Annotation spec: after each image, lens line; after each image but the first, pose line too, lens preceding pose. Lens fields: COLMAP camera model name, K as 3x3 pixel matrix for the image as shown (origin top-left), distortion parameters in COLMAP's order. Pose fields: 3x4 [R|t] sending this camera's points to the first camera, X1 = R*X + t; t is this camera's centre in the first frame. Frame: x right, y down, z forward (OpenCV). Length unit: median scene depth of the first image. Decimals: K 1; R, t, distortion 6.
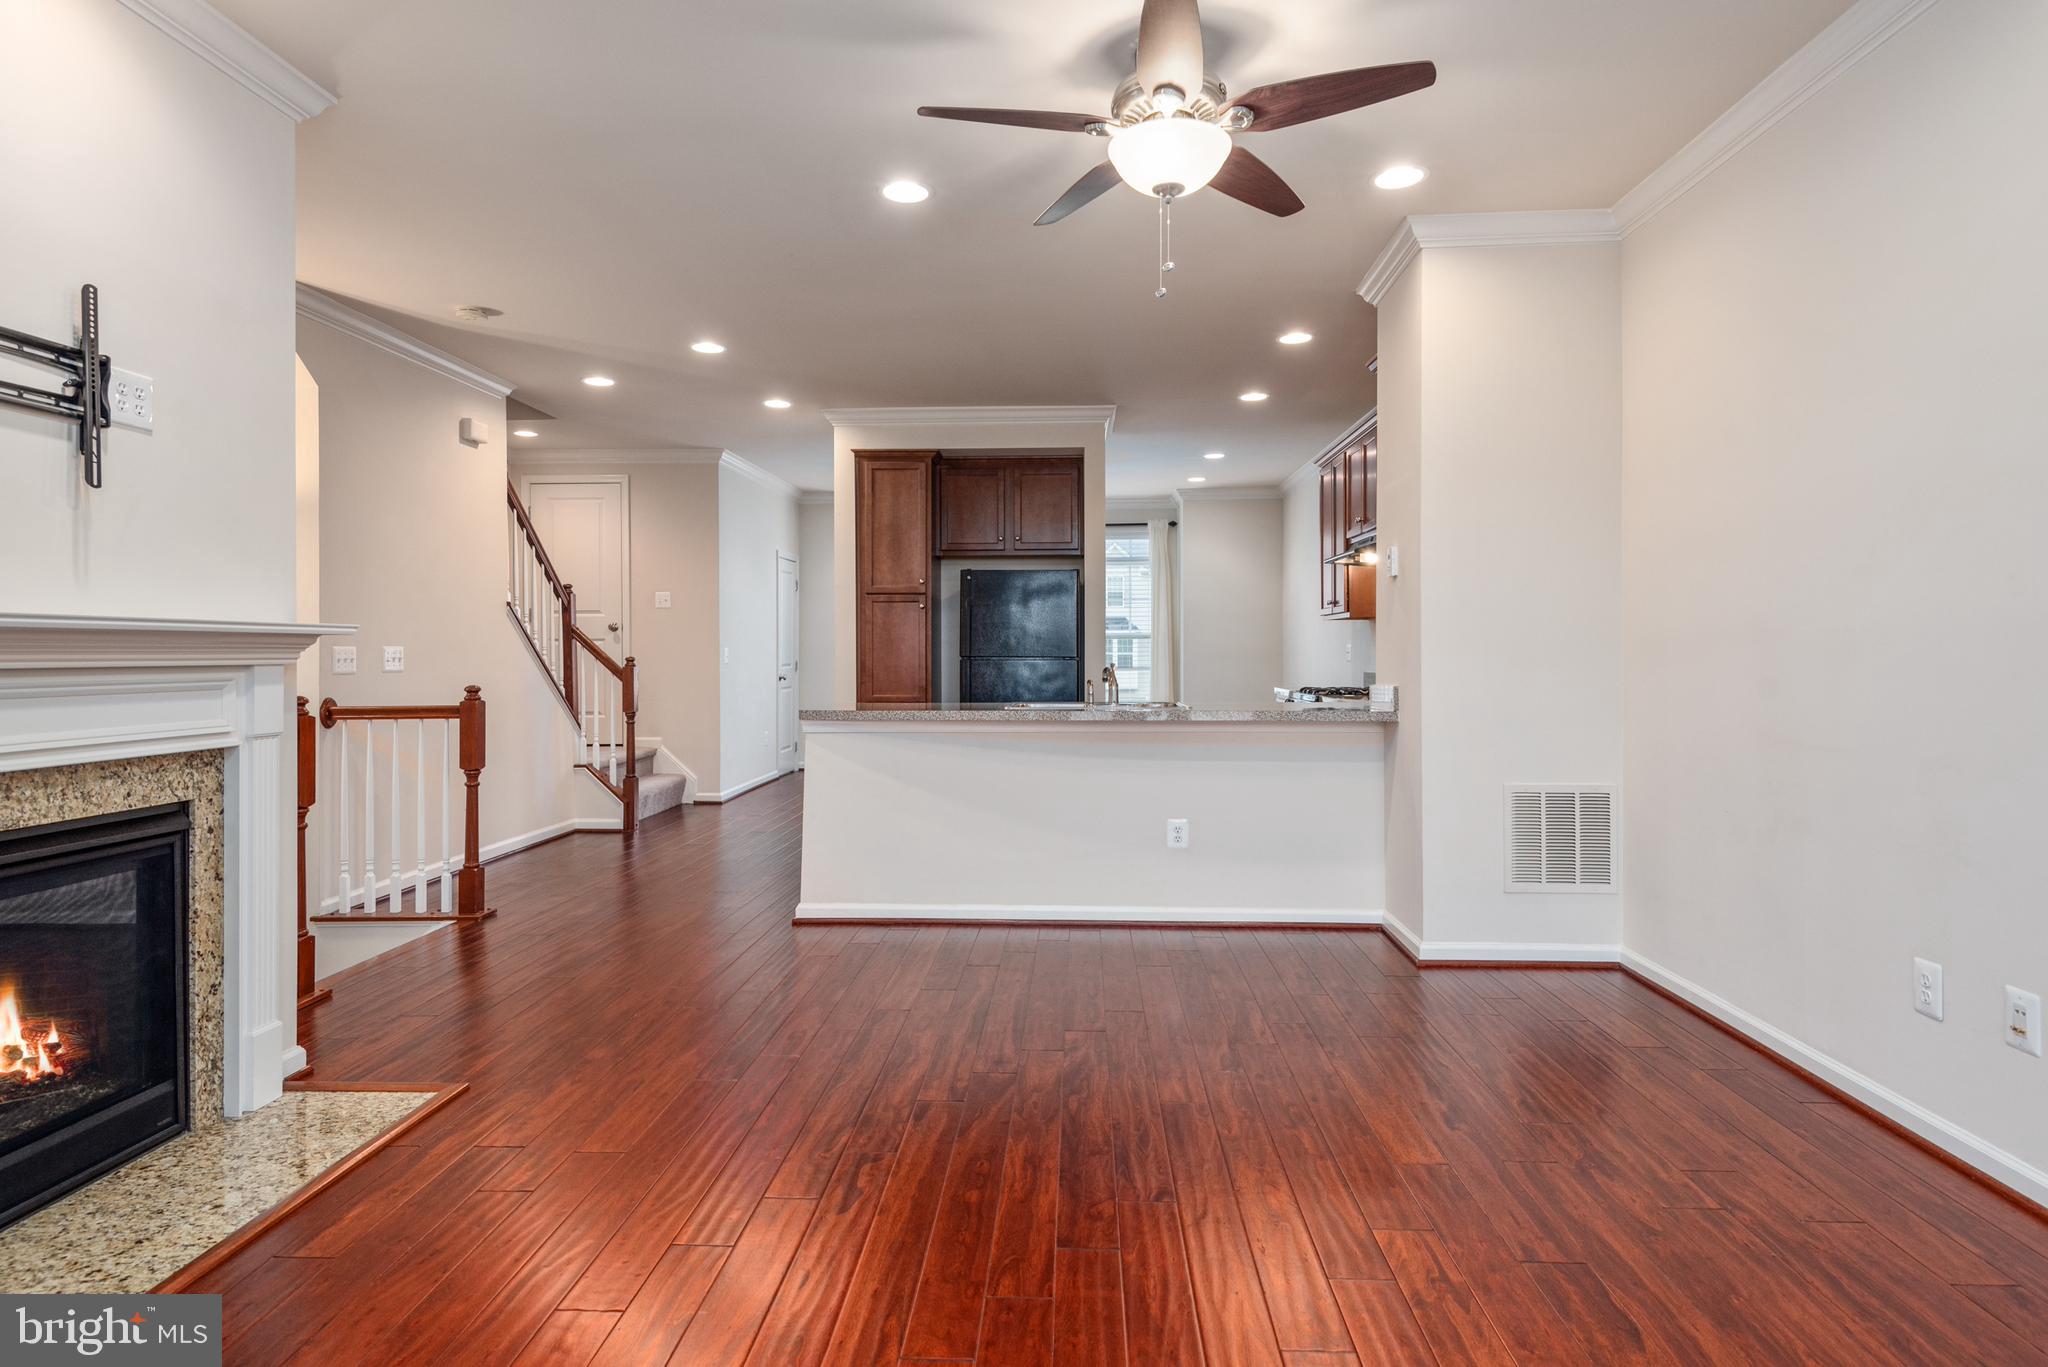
lens RADIAL K [[1106.3, 0, 1023.6], [0, 1106.3, 642.7], [0, 0, 1]] dist [-0.003059, -0.001405]
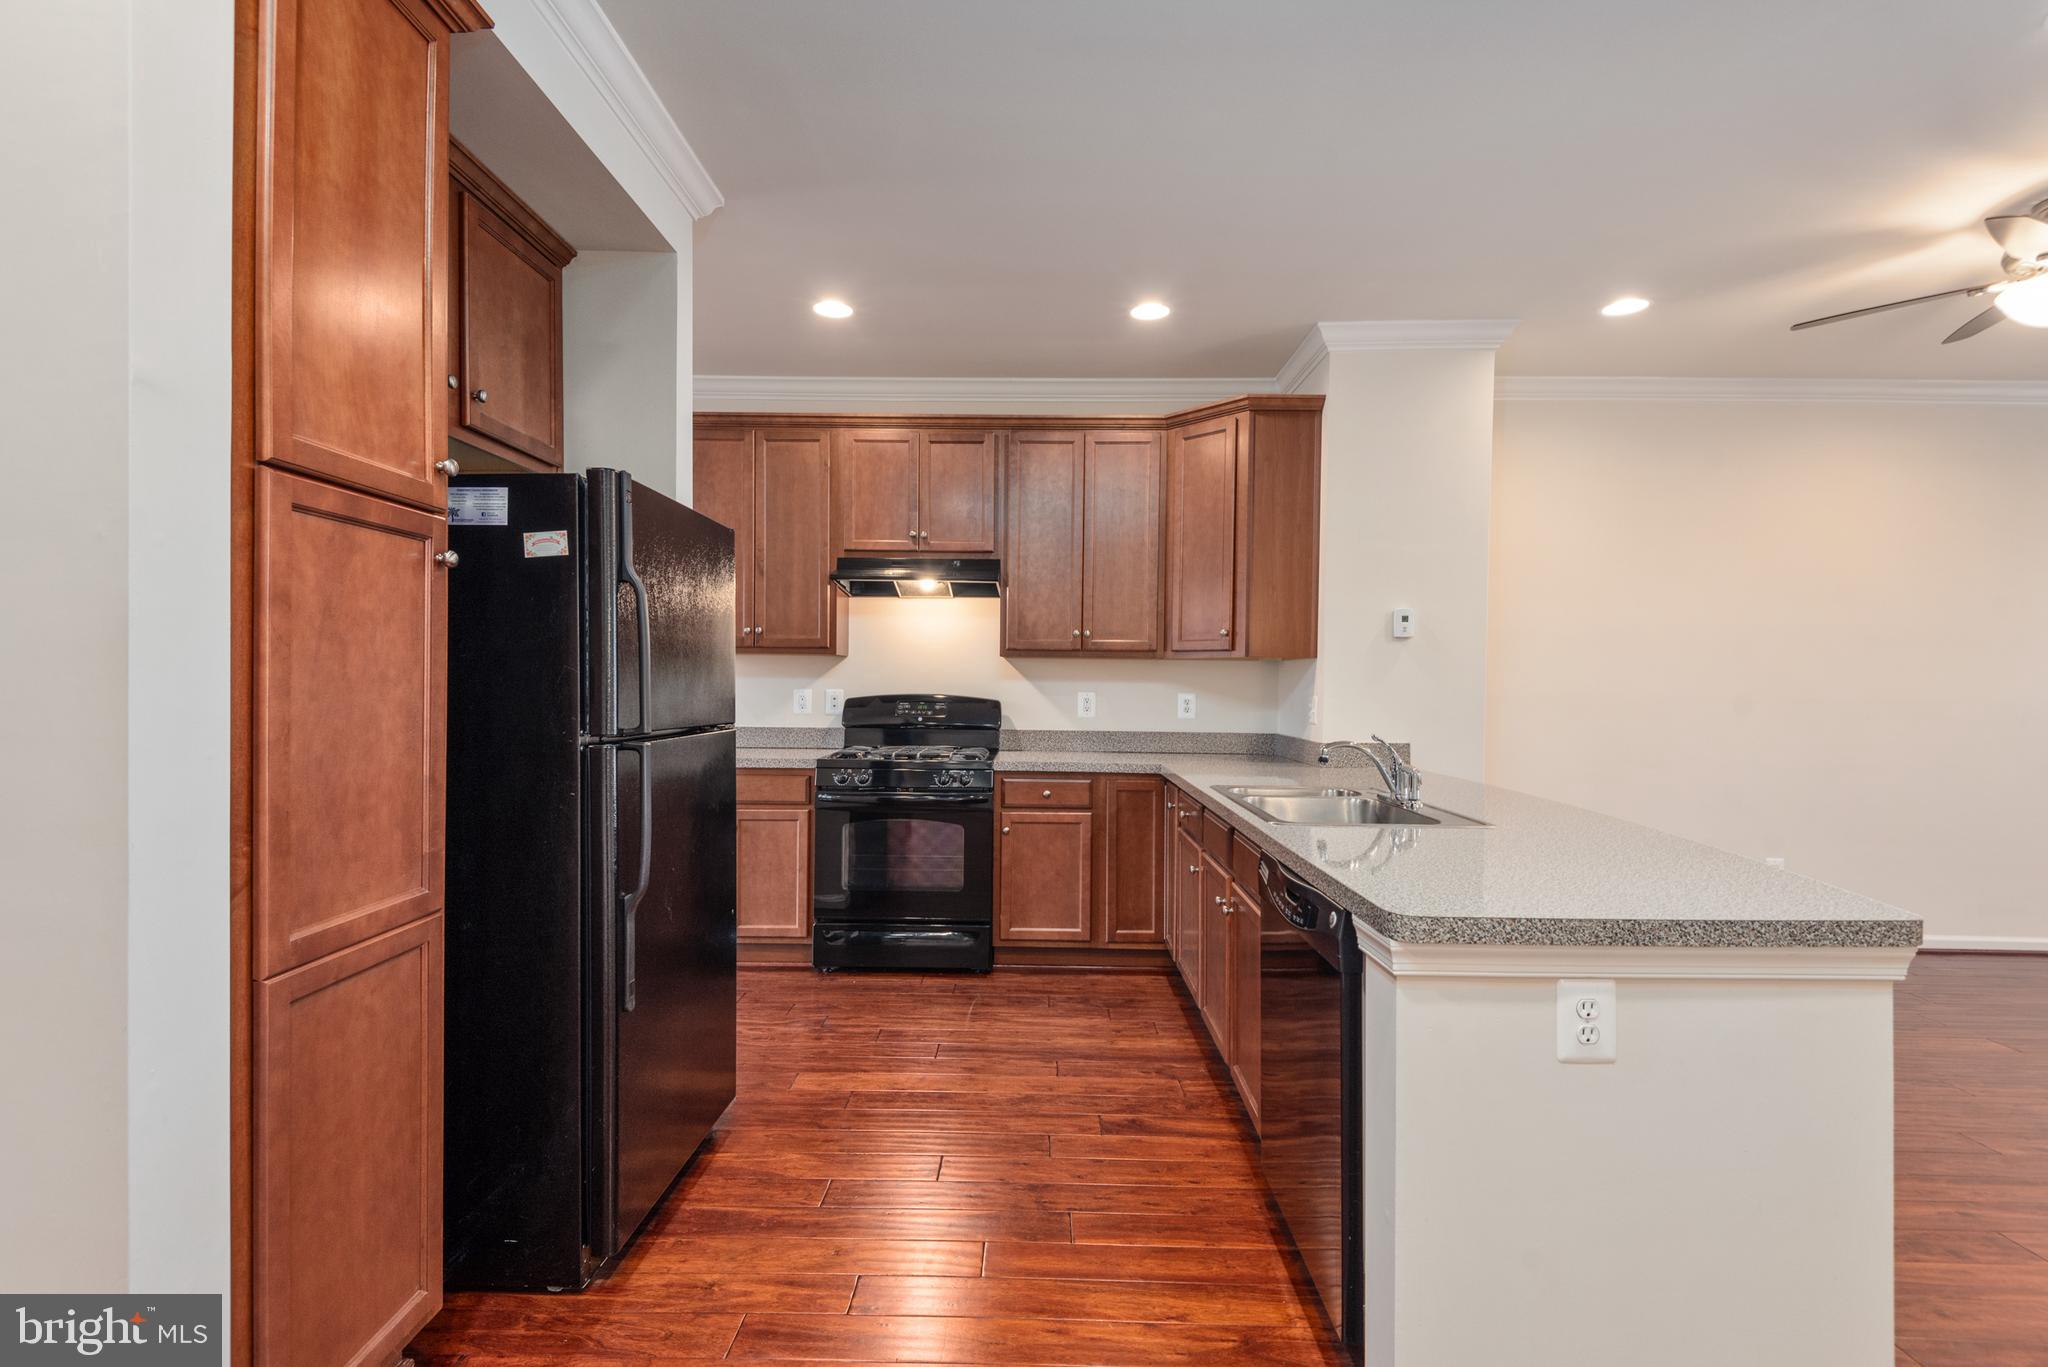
lens RADIAL K [[913.9, 0, 1024.0], [0, 913.9, 683.5], [0, 0, 1]] dist [0.032517, -0.039256]
pose [[-0.037113, -0.001015, 0.999311, -0.824183], [-0.016137, 0.999870, 0.000416, -0.013030], [-0.999181, -0.016110, -0.037125, 2.224229]]
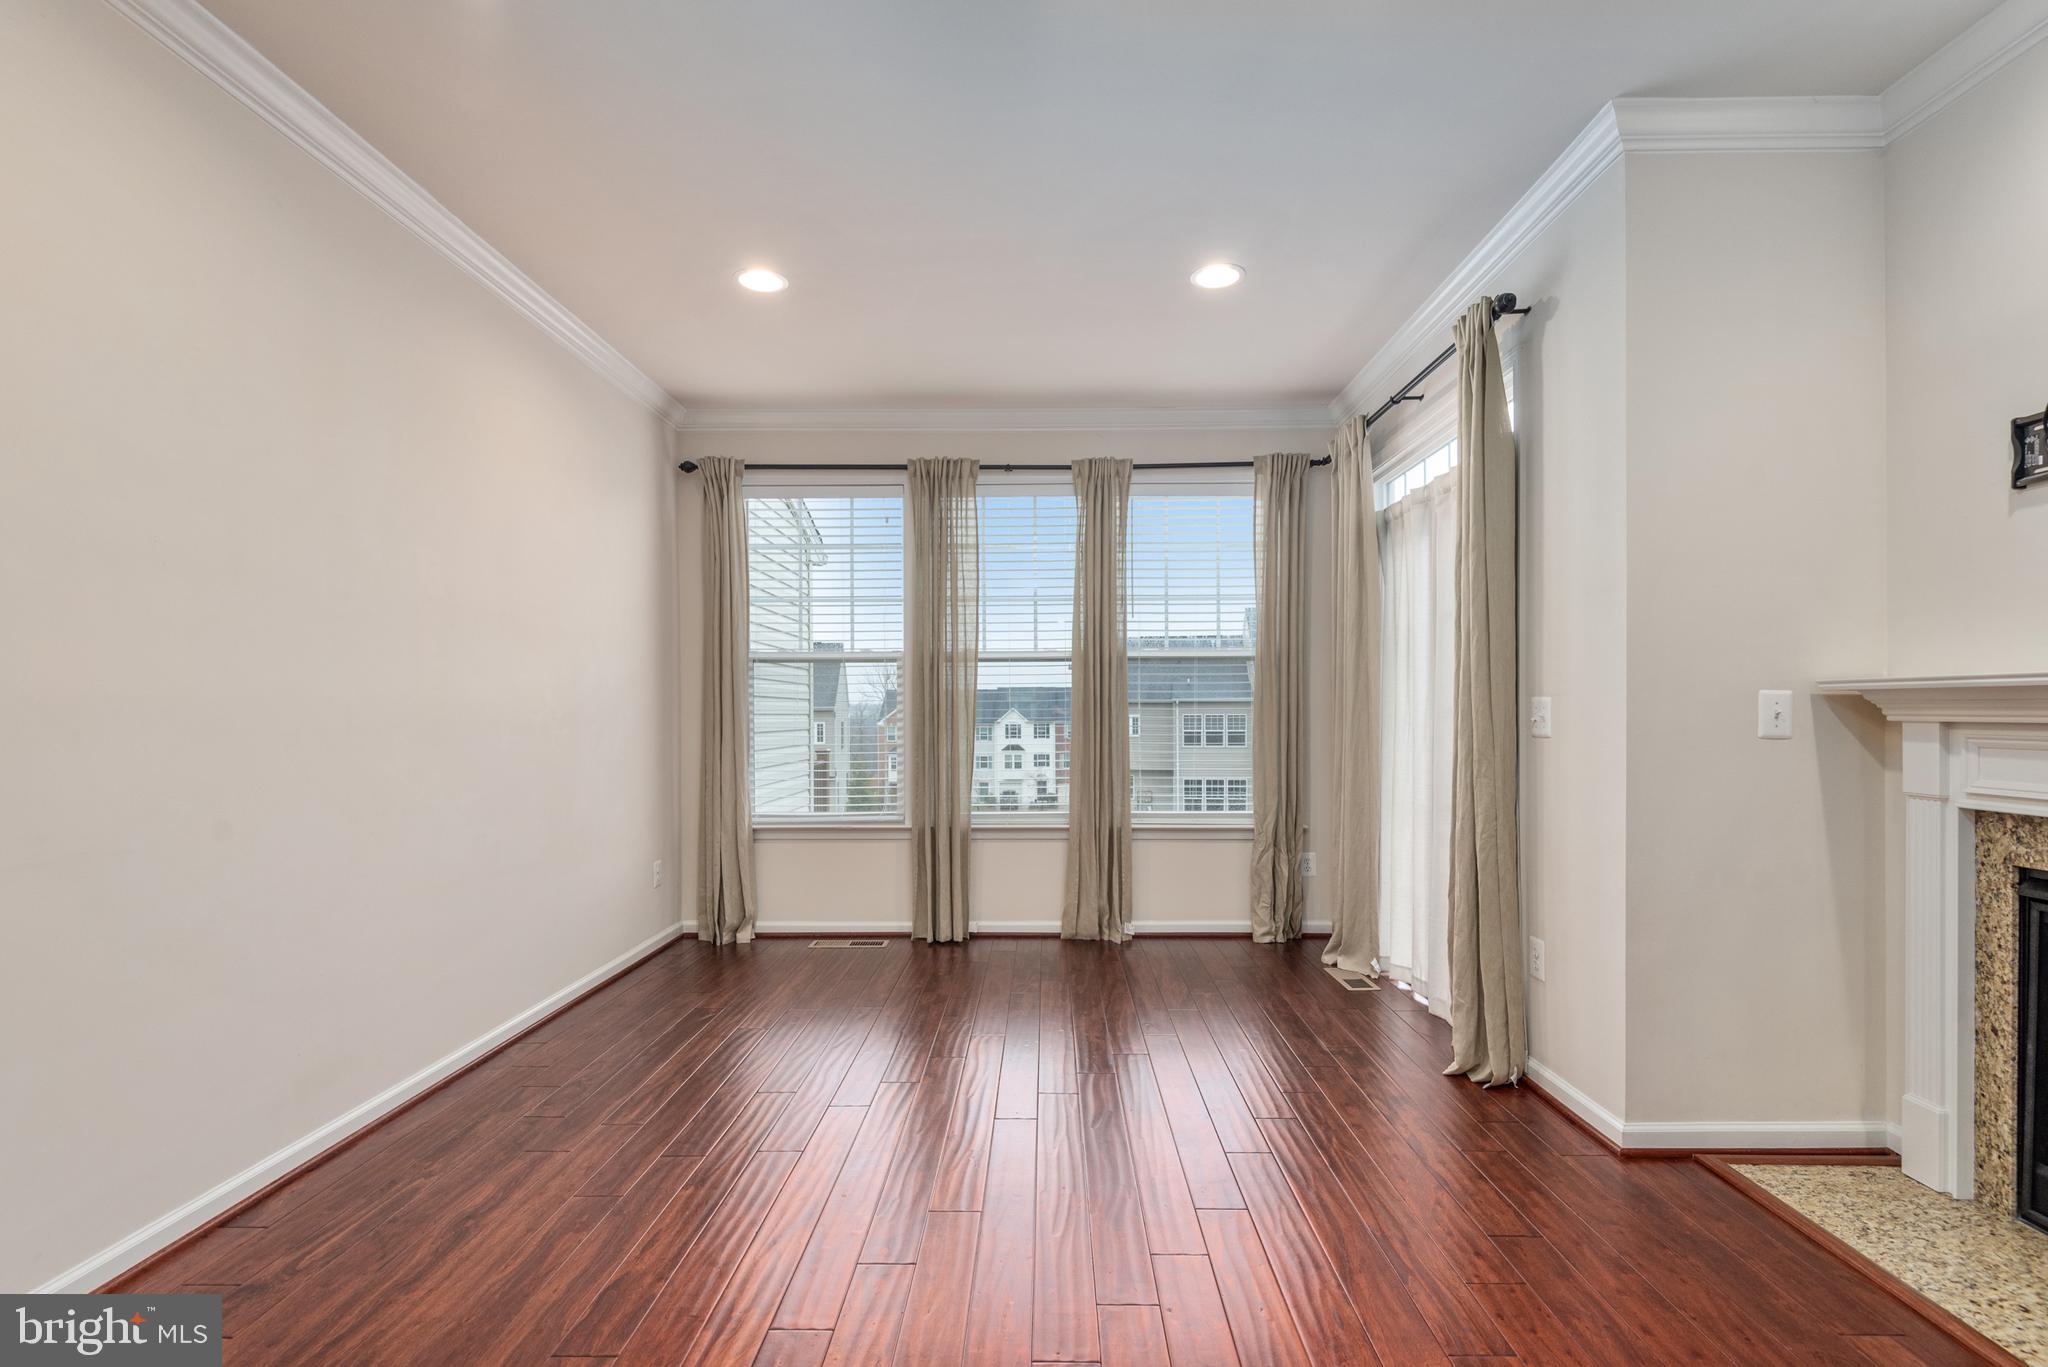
lens RADIAL K [[946.5, 0, 1024.6], [0, 946.5, 722.5], [0, 0, 1]] dist [0.000075, -0.000434]
pose [[-0.999714, 0.006922, -0.022892, 0.088134], [0.006807, 0.999964, 0.005140, 0.008426], [0.022927, 0.004983, -0.999725, 1.385727]]
